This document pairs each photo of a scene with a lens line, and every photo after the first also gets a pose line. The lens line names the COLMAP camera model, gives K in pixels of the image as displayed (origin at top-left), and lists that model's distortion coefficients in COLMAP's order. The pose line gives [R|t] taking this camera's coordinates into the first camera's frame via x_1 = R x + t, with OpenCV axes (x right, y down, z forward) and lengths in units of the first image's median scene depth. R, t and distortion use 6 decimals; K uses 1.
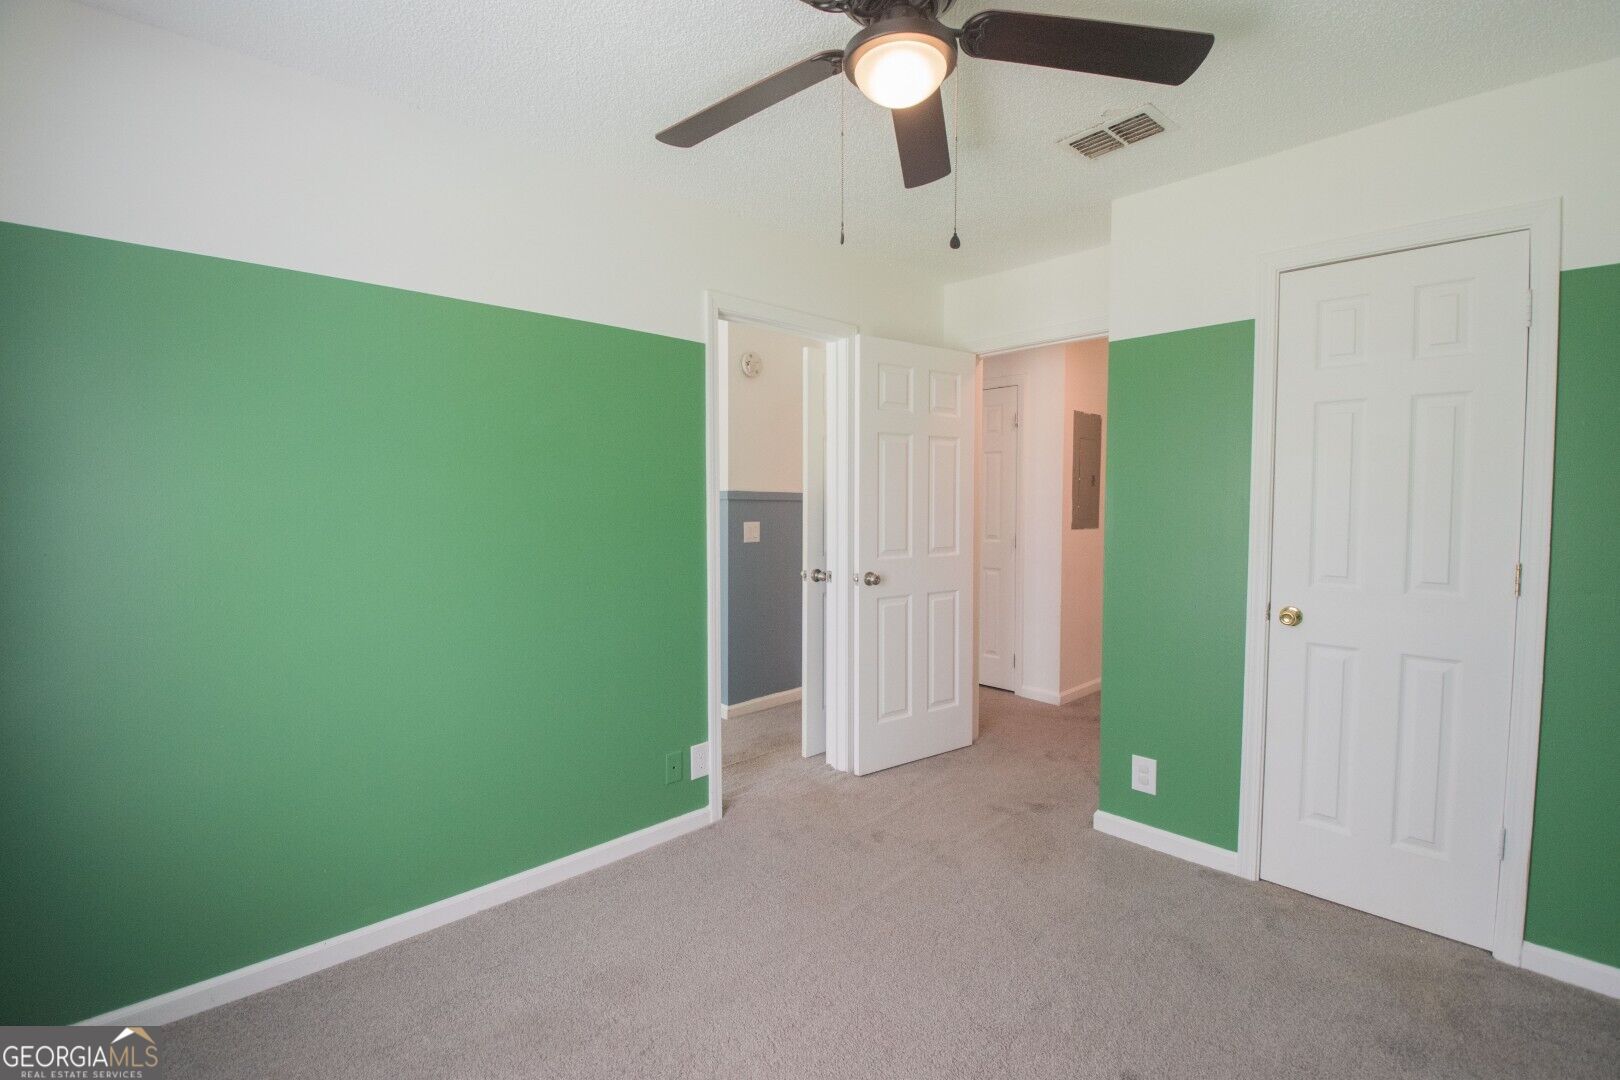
lens RADIAL K [[707.7, 0, 818.9], [0, 707.7, 529.6], [0, 0, 1]] dist [0.003060, -0.019693]
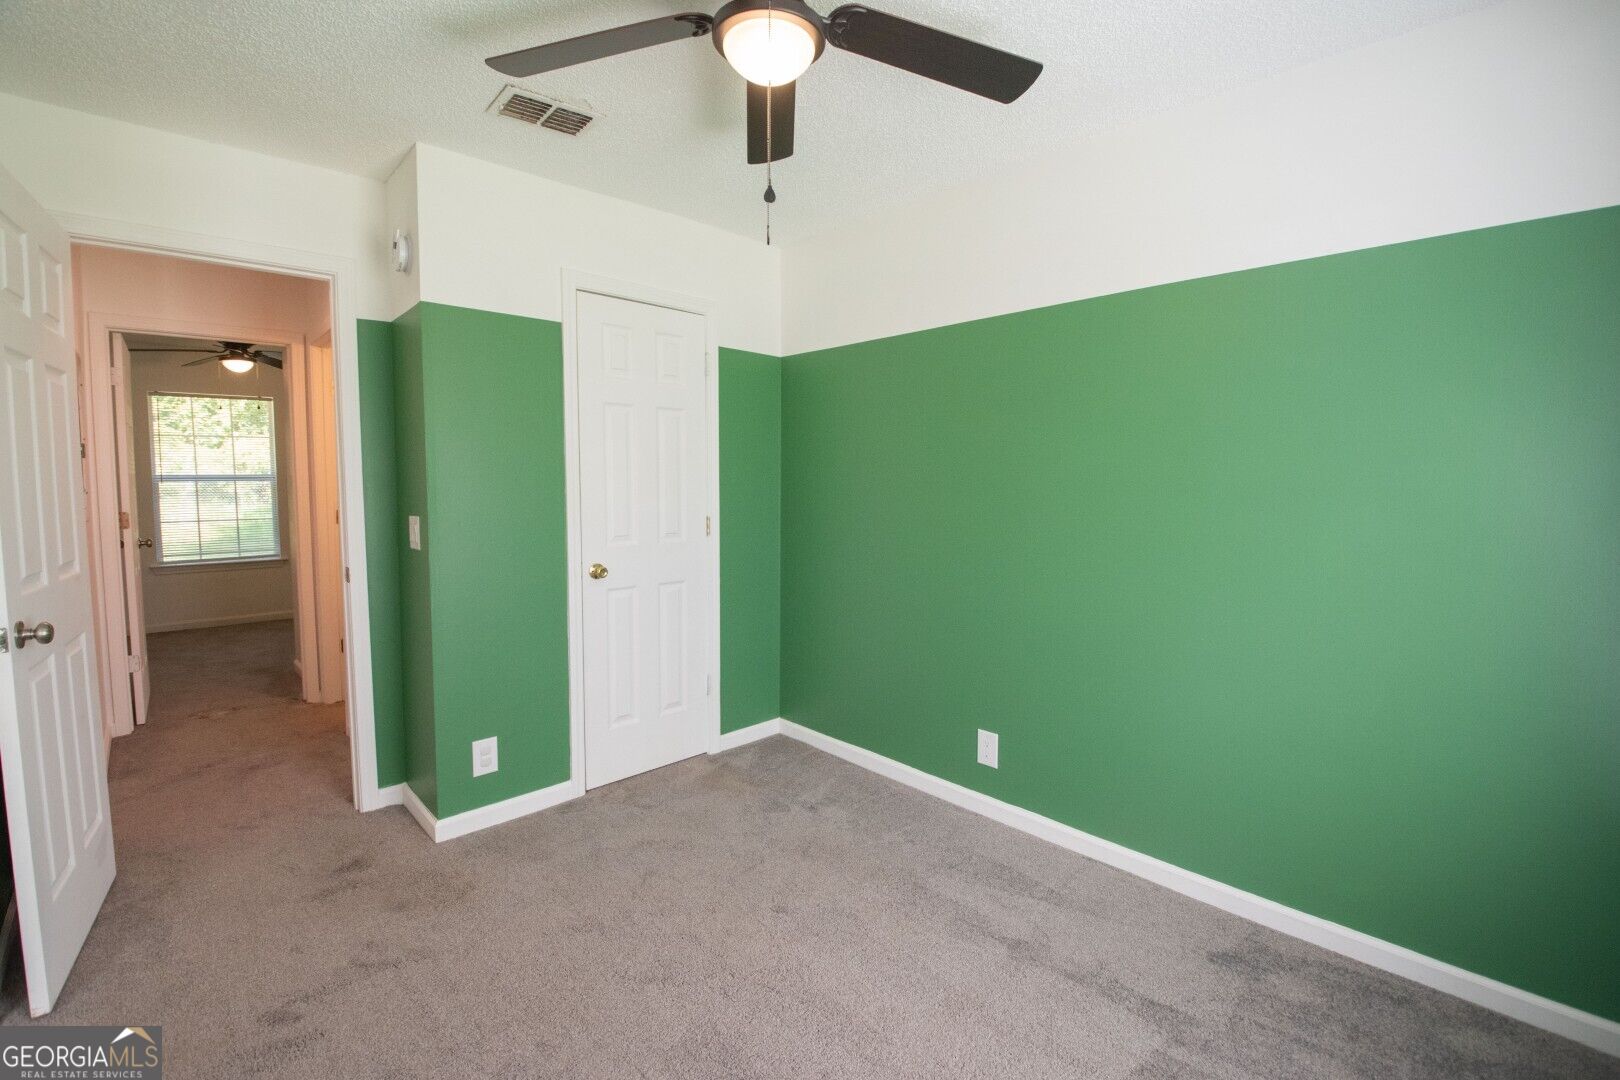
lens RADIAL K [[713.2, 0, 818.0], [0, 713.2, 537.0], [0, 0, 1]] dist [0.000544, -0.017252]
pose [[0.004899, -0.081010, 0.996701, -0.447071], [0.040978, 0.995892, 0.080743, -0.018965], [-0.999148, 0.040447, 0.008199, 0.451821]]
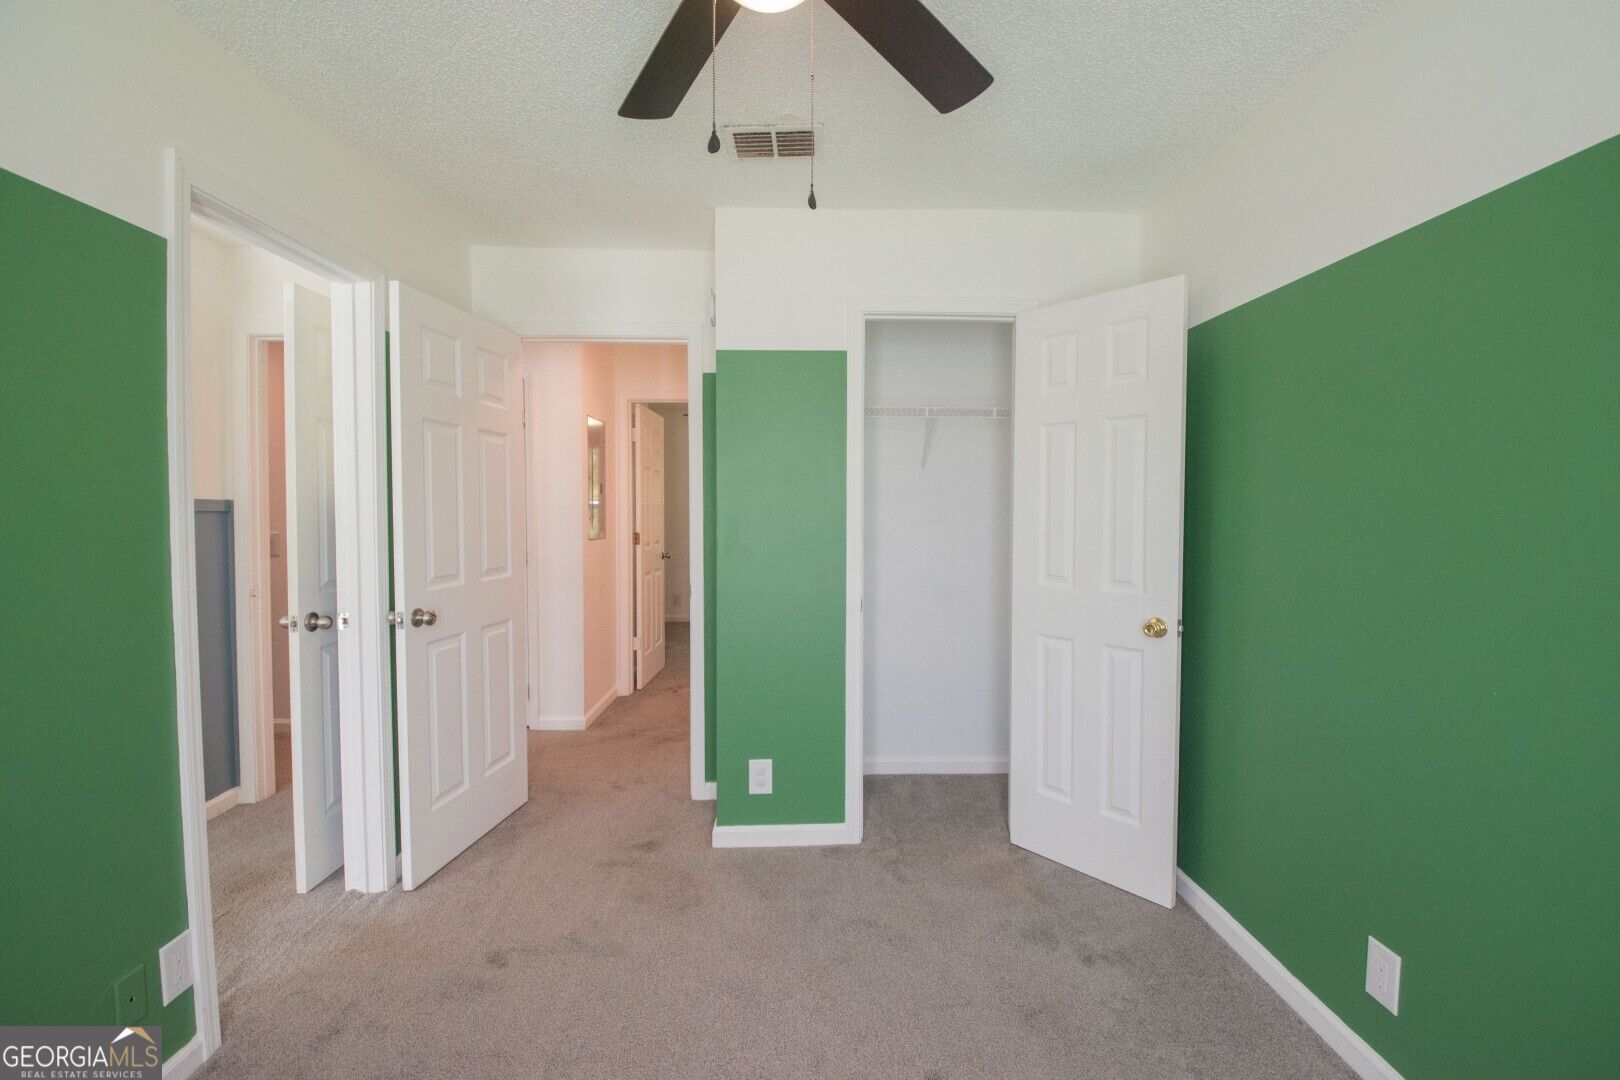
lens RADIAL K [[707.7, 0, 818.9], [0, 707.7, 529.6], [0, 0, 1]] dist [0.003060, -0.019693]
pose [[0.668445, -0.026384, 0.743293, -0.207553], [0.035347, 0.999368, 0.003687, -0.010595], [-0.742921, 0.023808, 0.668956, 0.214244]]
